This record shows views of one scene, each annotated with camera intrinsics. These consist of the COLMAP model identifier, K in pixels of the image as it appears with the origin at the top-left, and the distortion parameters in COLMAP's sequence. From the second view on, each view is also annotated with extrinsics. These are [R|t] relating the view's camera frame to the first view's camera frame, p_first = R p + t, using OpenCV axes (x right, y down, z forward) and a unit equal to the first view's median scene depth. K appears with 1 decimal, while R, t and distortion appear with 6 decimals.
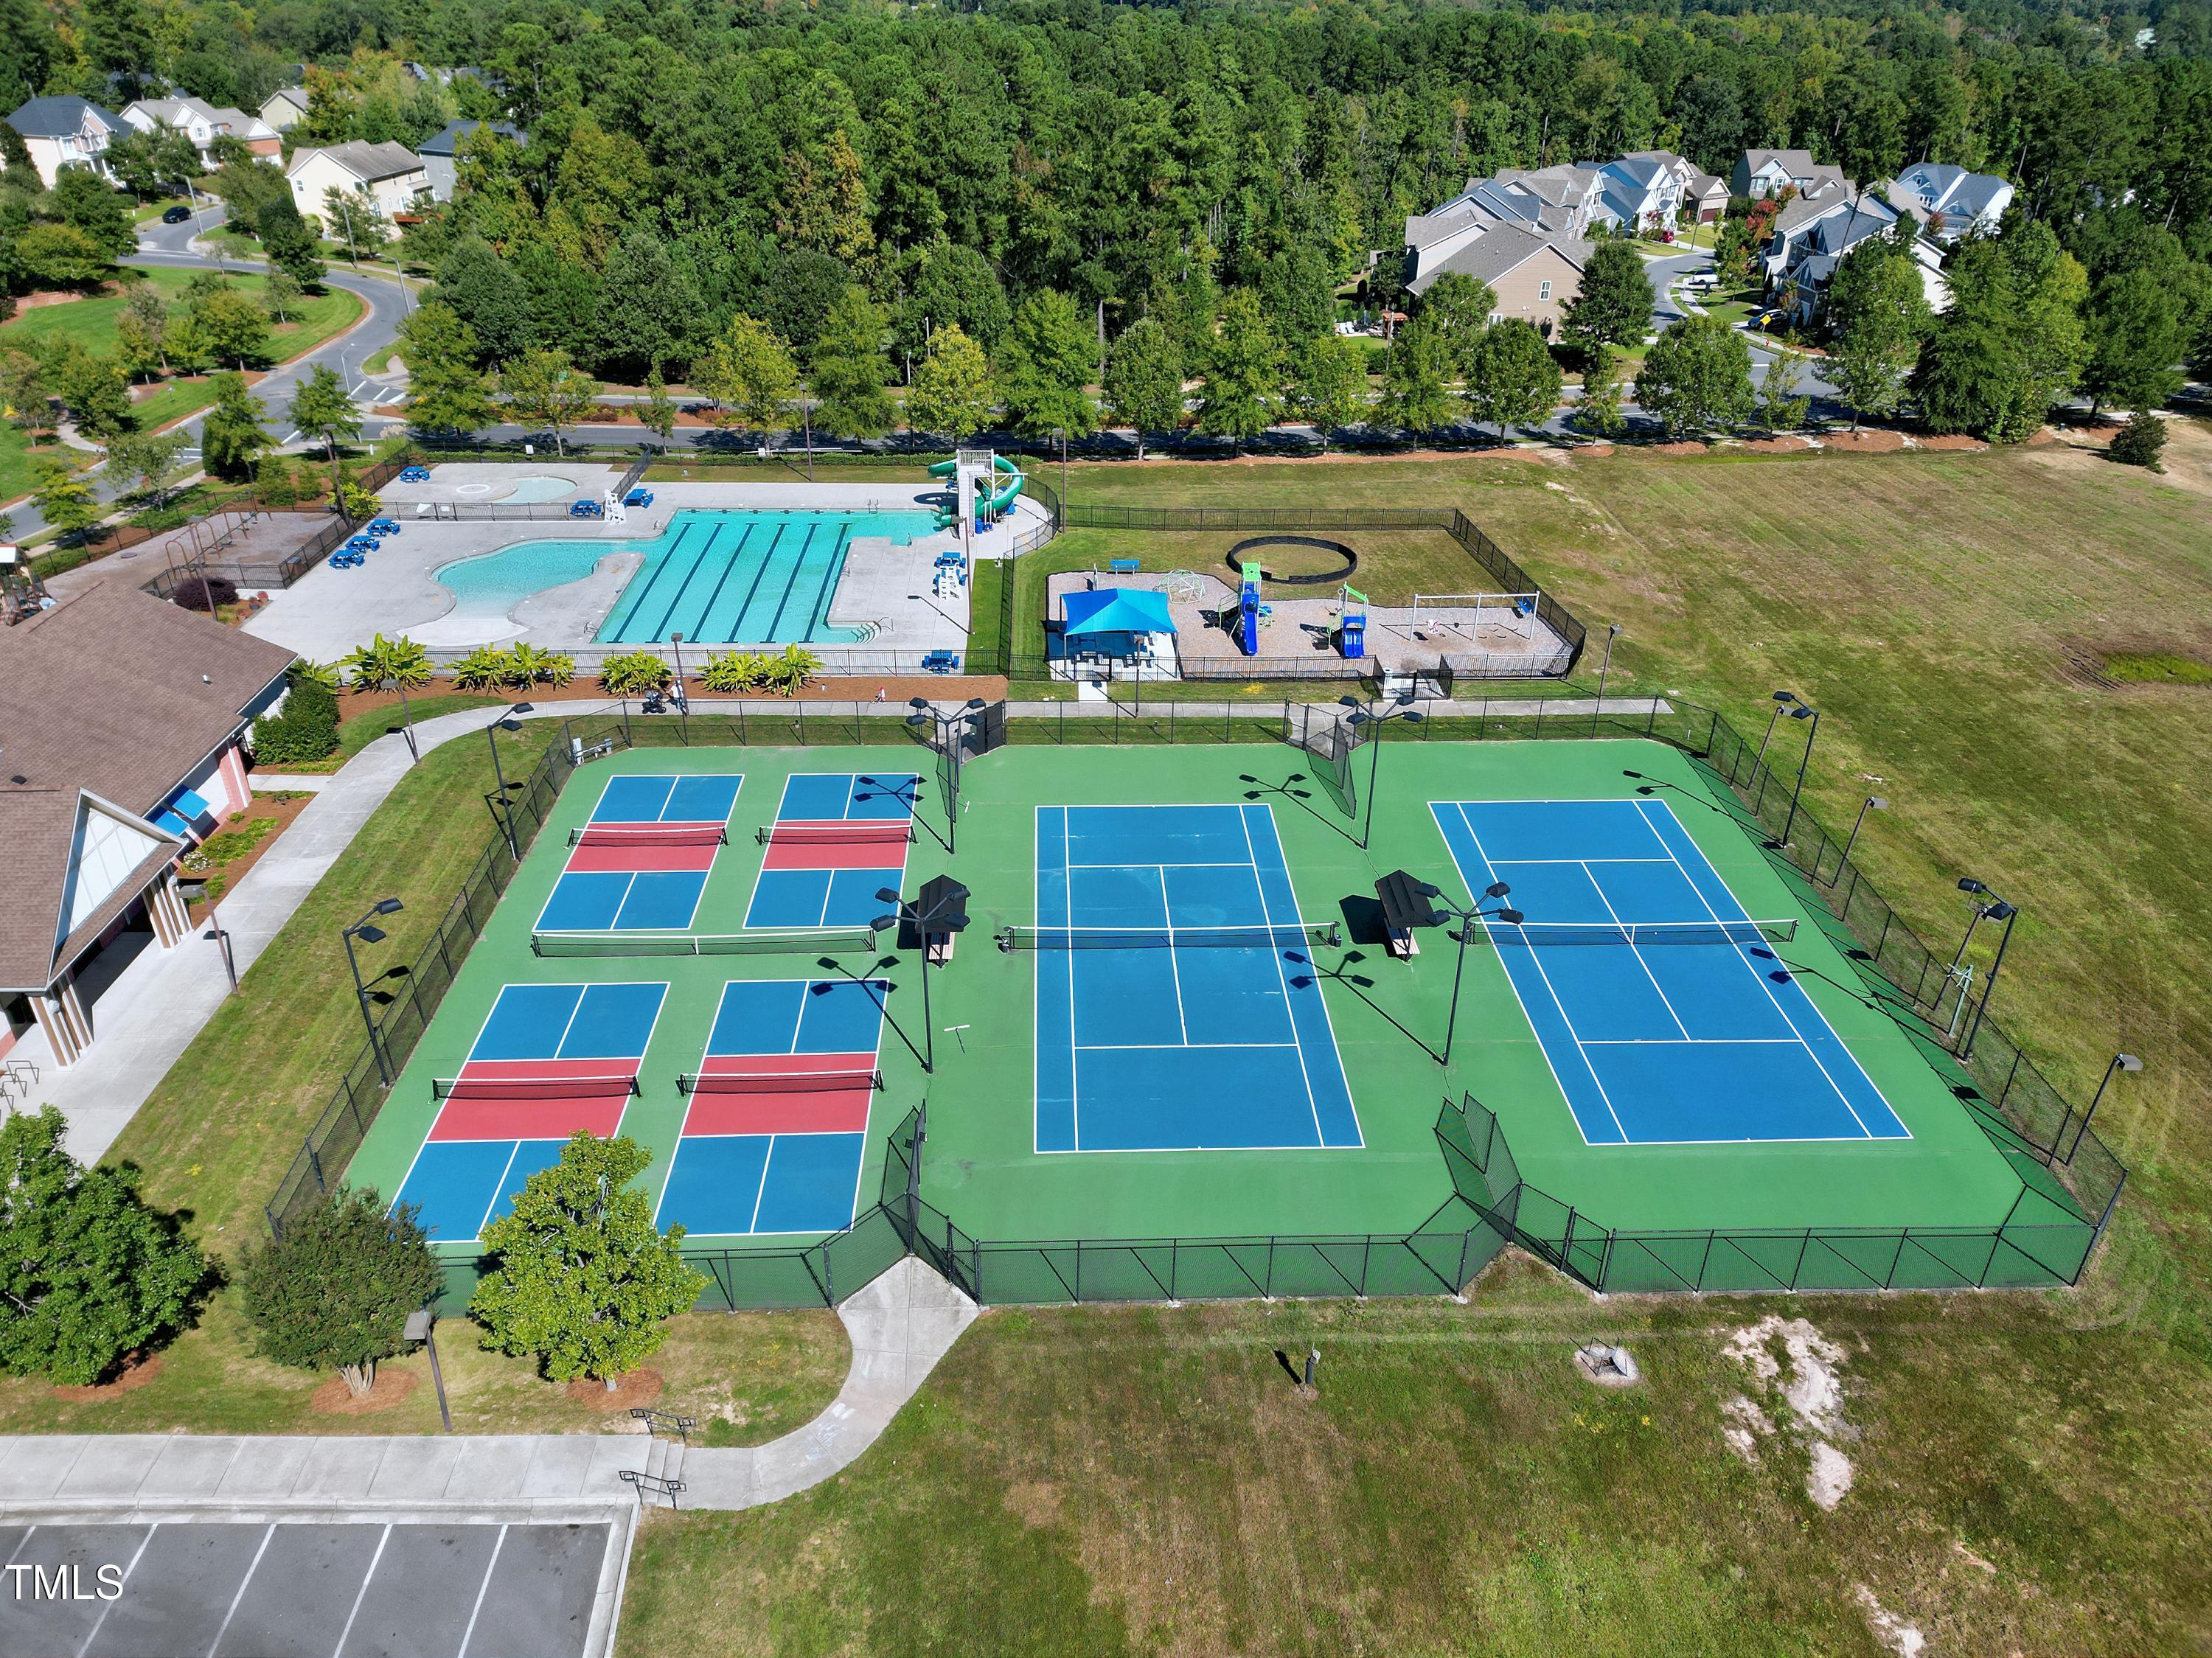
lens RADIAL K [[1547.3, 0, 1106.0], [0, 1547.3, 829.0], [0, 0, 1]] dist [0.082251, -0.081945]
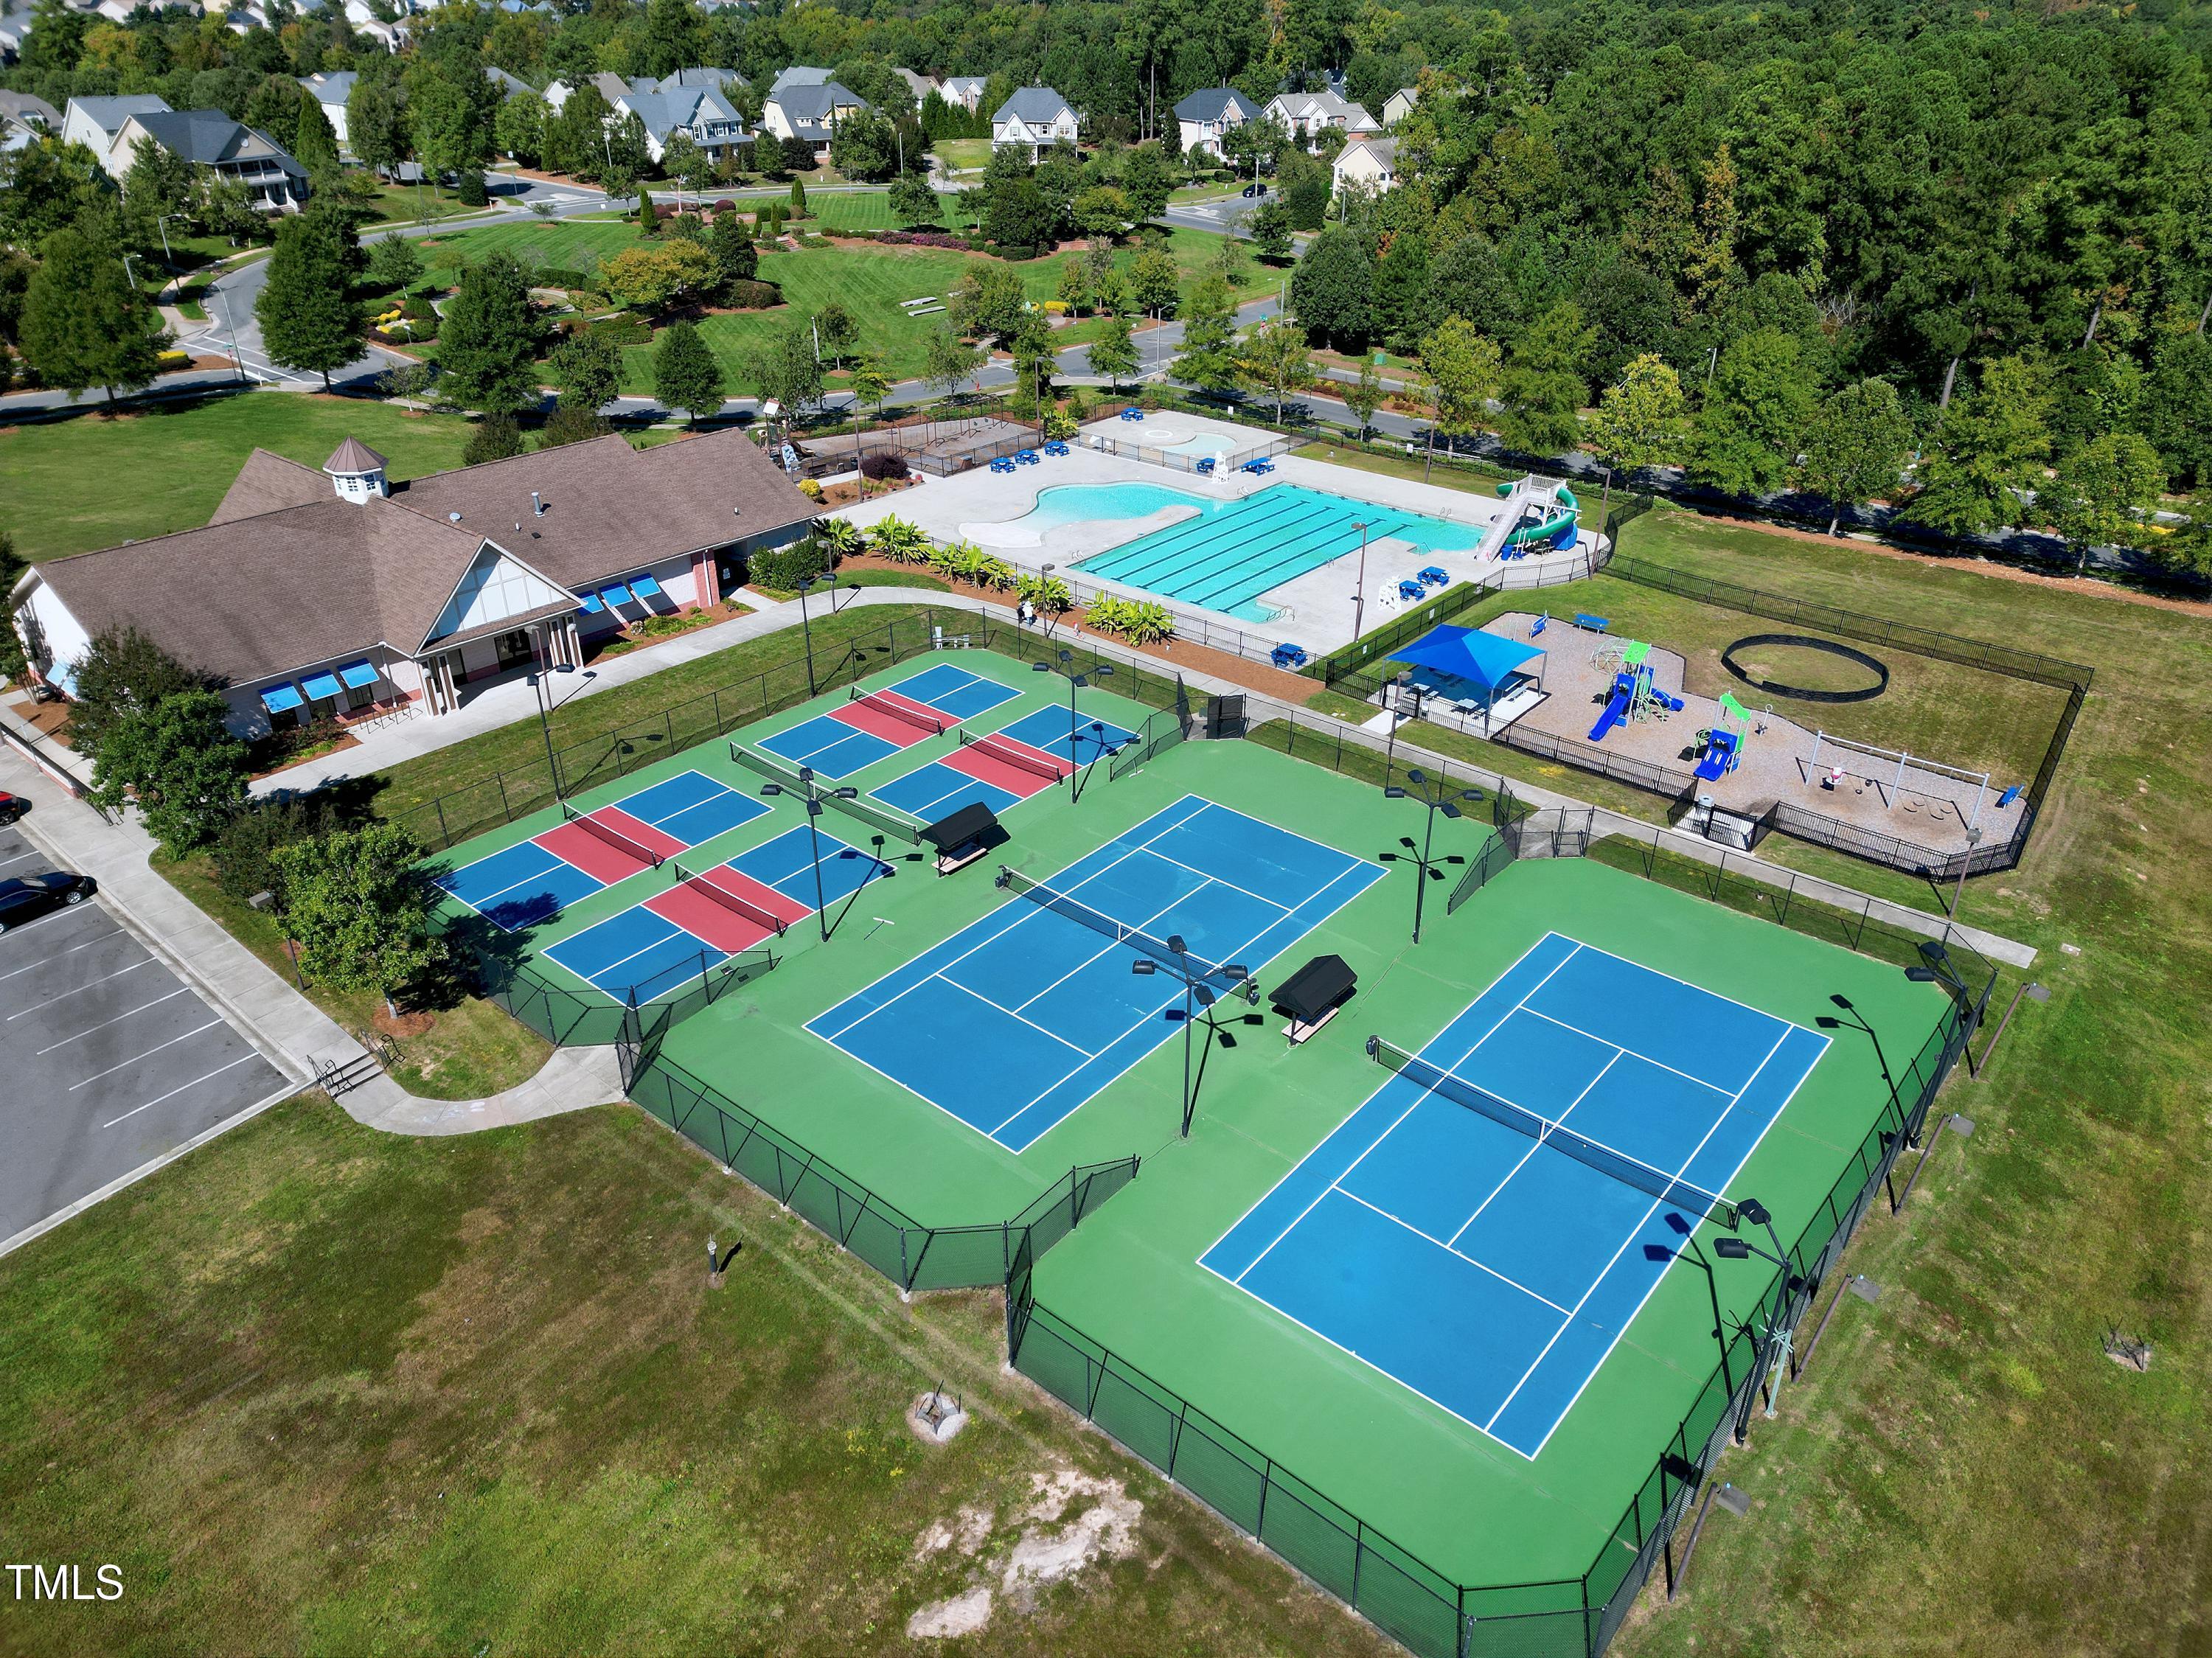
lens RADIAL K [[1547.3, 0, 1106.0], [0, 1547.3, 829.0], [0, 0, 1]] dist [0.082251, -0.081945]
pose [[0.738077, 0.323353, -0.592187, 0.524675], [-0.326256, 0.939291, 0.106251, -0.083028], [0.590593, 0.114784, 0.798765, 0.155041]]
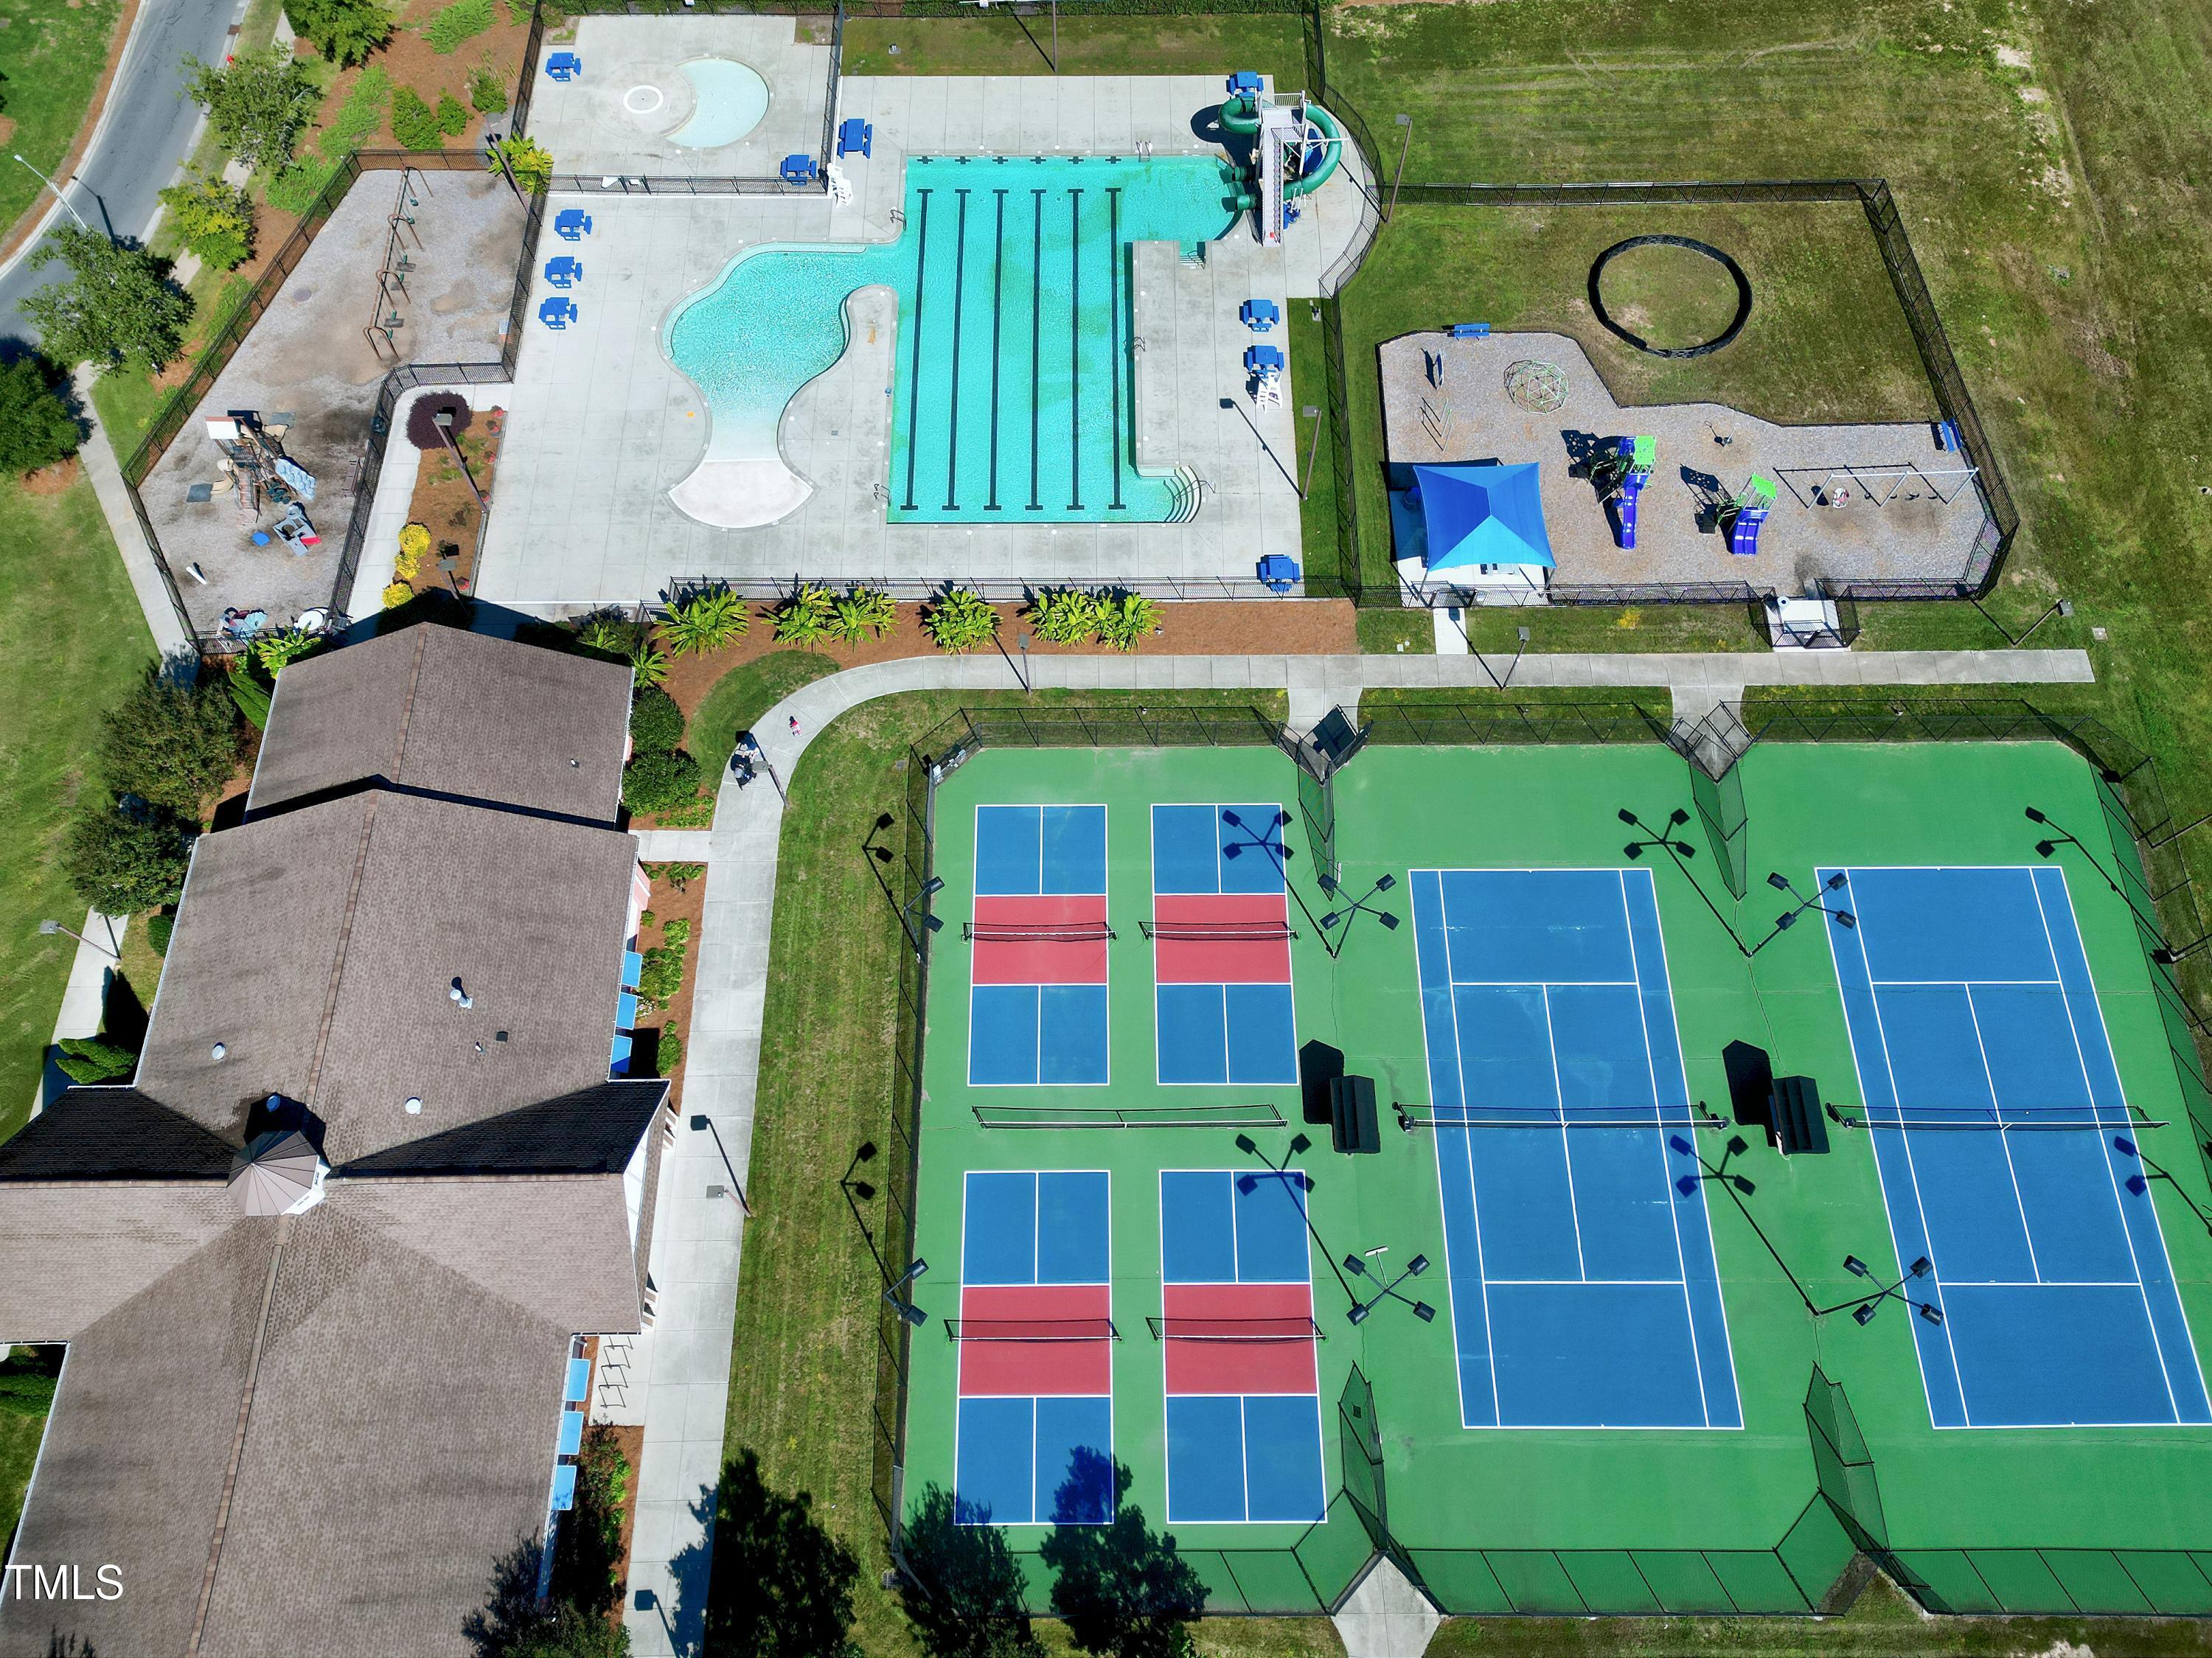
lens RADIAL K [[1547.3, 0, 1106.0], [0, 1547.3, 829.0], [0, 0, 1]] dist [0.082251, -0.081945]
pose [[0.999462, 0.024437, -0.021860, -0.218696], [-0.006388, 0.799073, 0.601201, -0.631360], [0.032159, -0.600738, 0.798799, 0.217022]]
